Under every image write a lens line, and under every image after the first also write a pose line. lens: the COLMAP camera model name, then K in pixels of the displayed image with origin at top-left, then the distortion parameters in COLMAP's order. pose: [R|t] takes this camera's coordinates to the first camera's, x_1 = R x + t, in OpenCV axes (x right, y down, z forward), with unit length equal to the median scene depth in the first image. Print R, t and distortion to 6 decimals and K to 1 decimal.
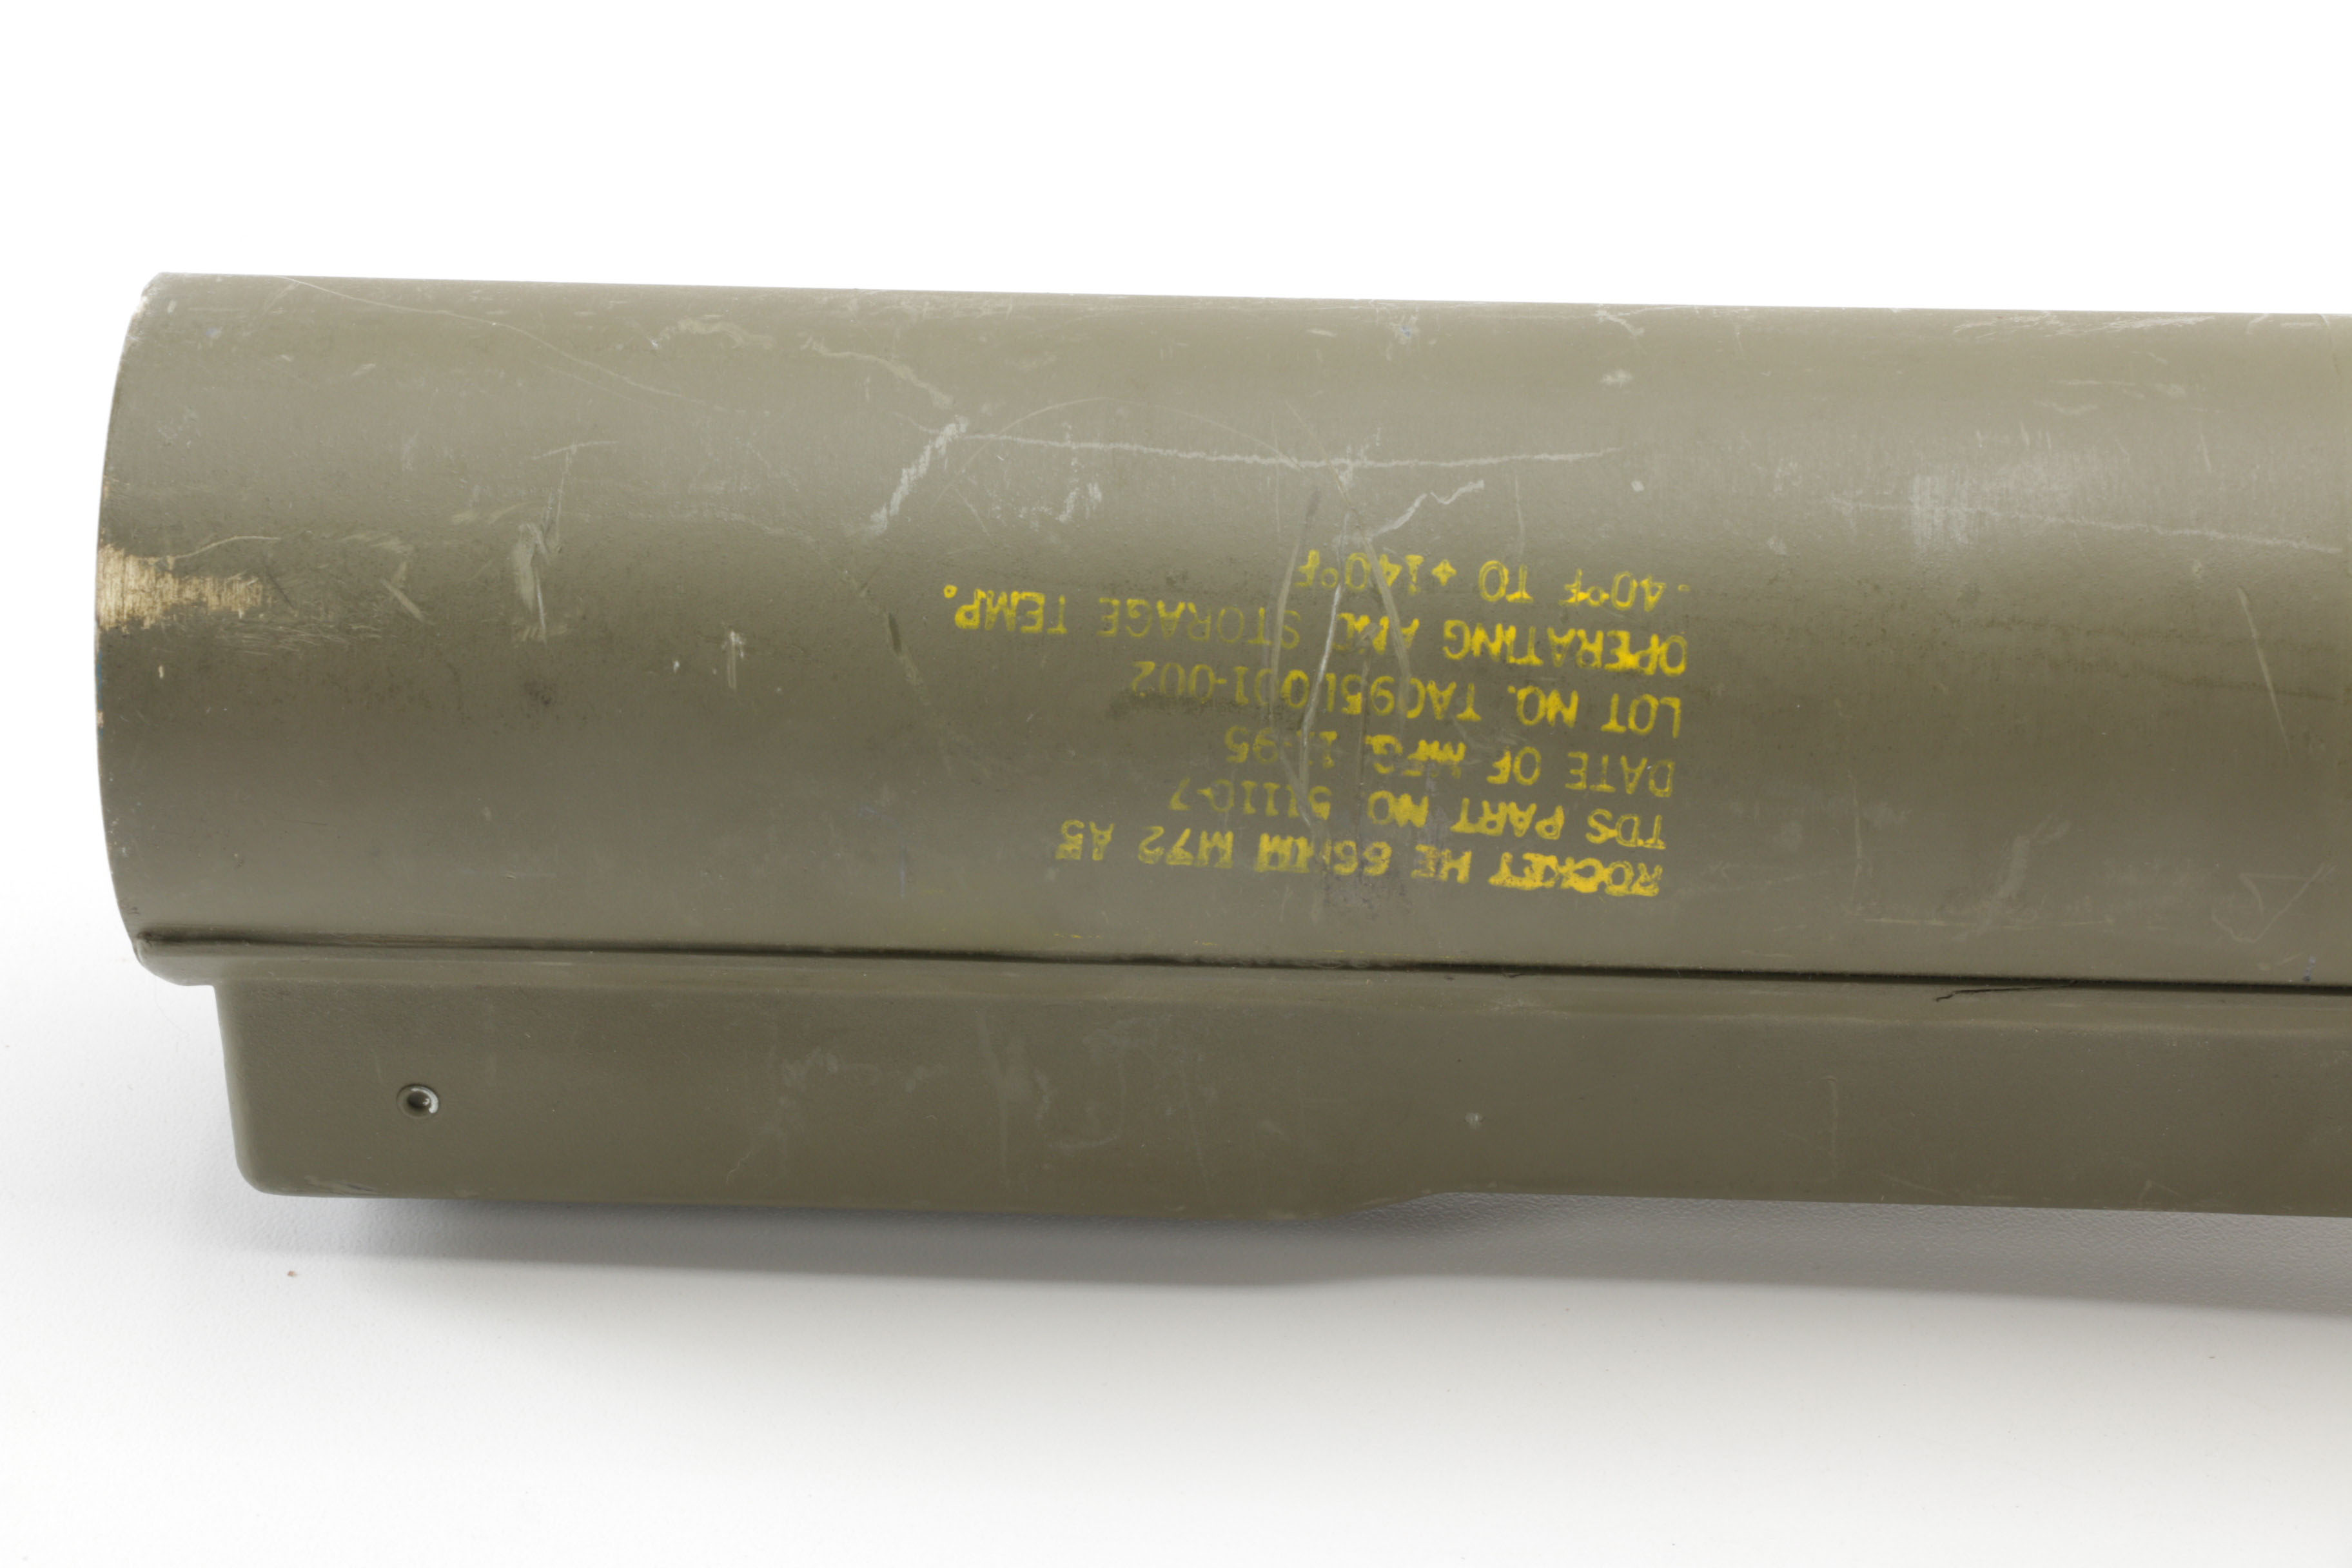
lens RADIAL K [[7192.5, 0, 1172.2], [0, 7192.5, 788.2], [0, 0, 1]] dist [0.386614, 0.000000]
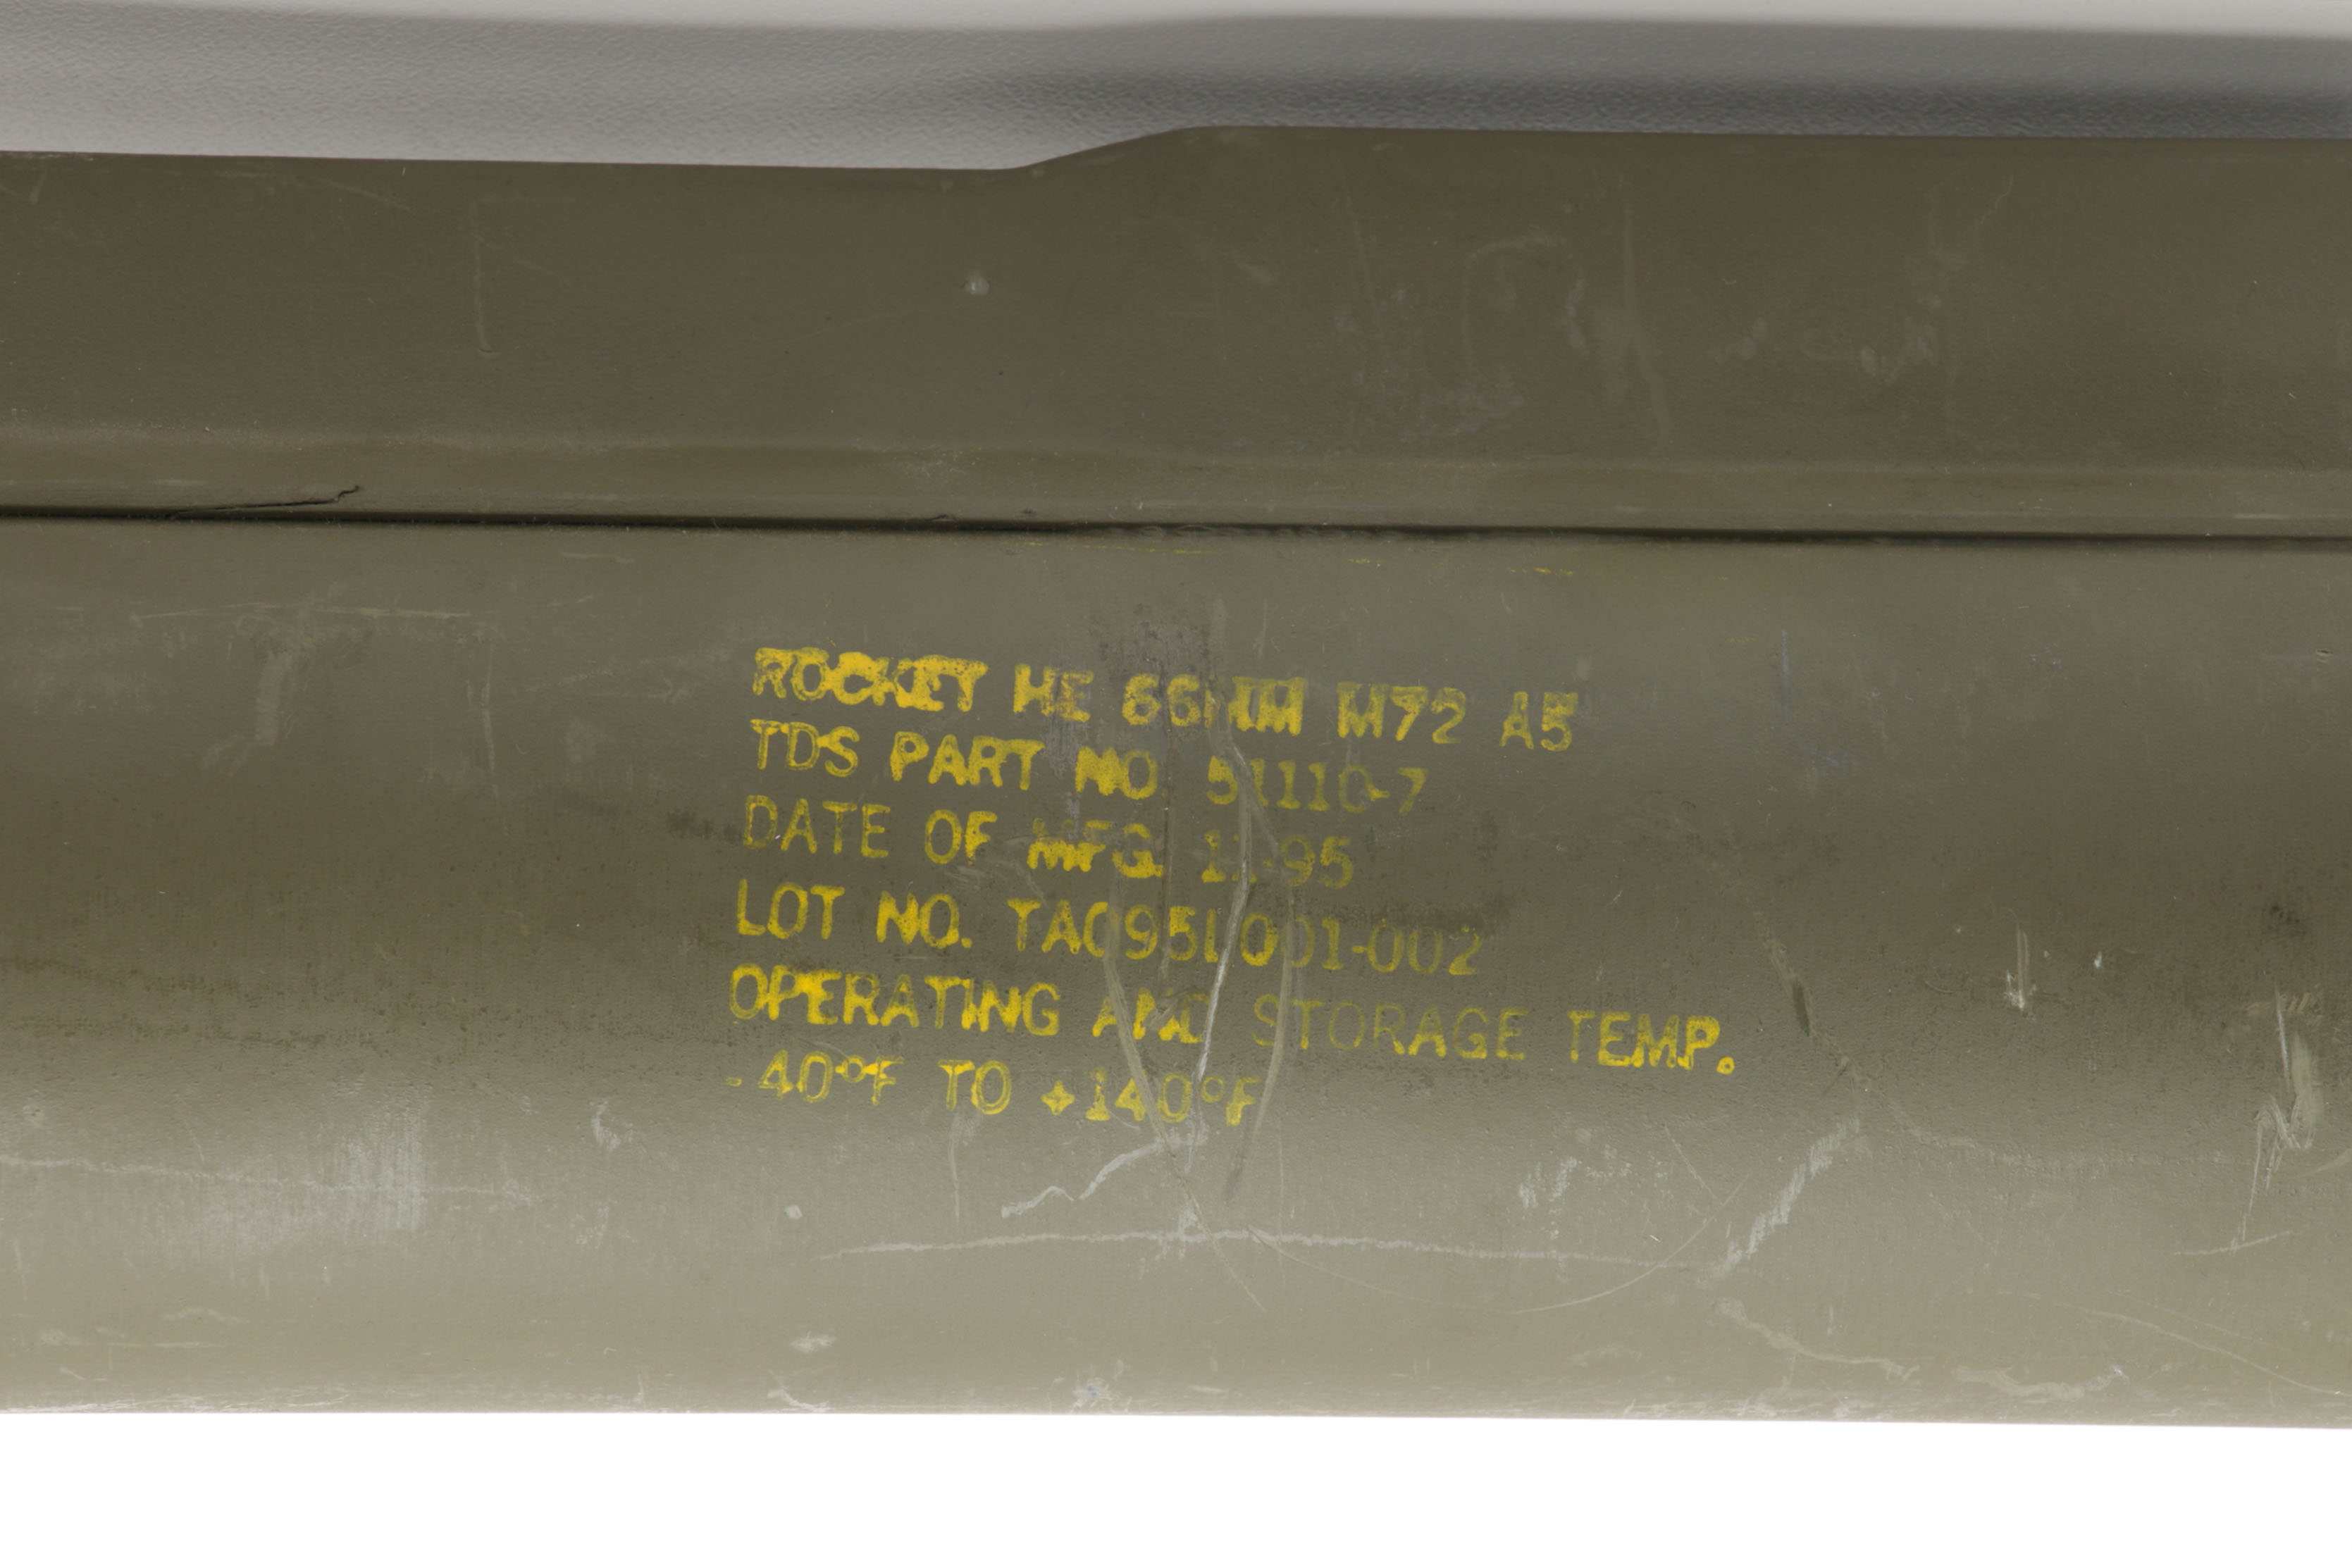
lens RADIAL K [[14408.8, 0, 1173.1], [0, 14408.8, 787.1], [0, 0, 1]] dist [1.462263, 0.000000]
pose [[-0.998837, 0.007514, -0.047619, 0.095622], [-0.000691, -0.989909, -0.141704, 0.209910], [-0.048203, -0.141506, 0.988763, -0.454886]]
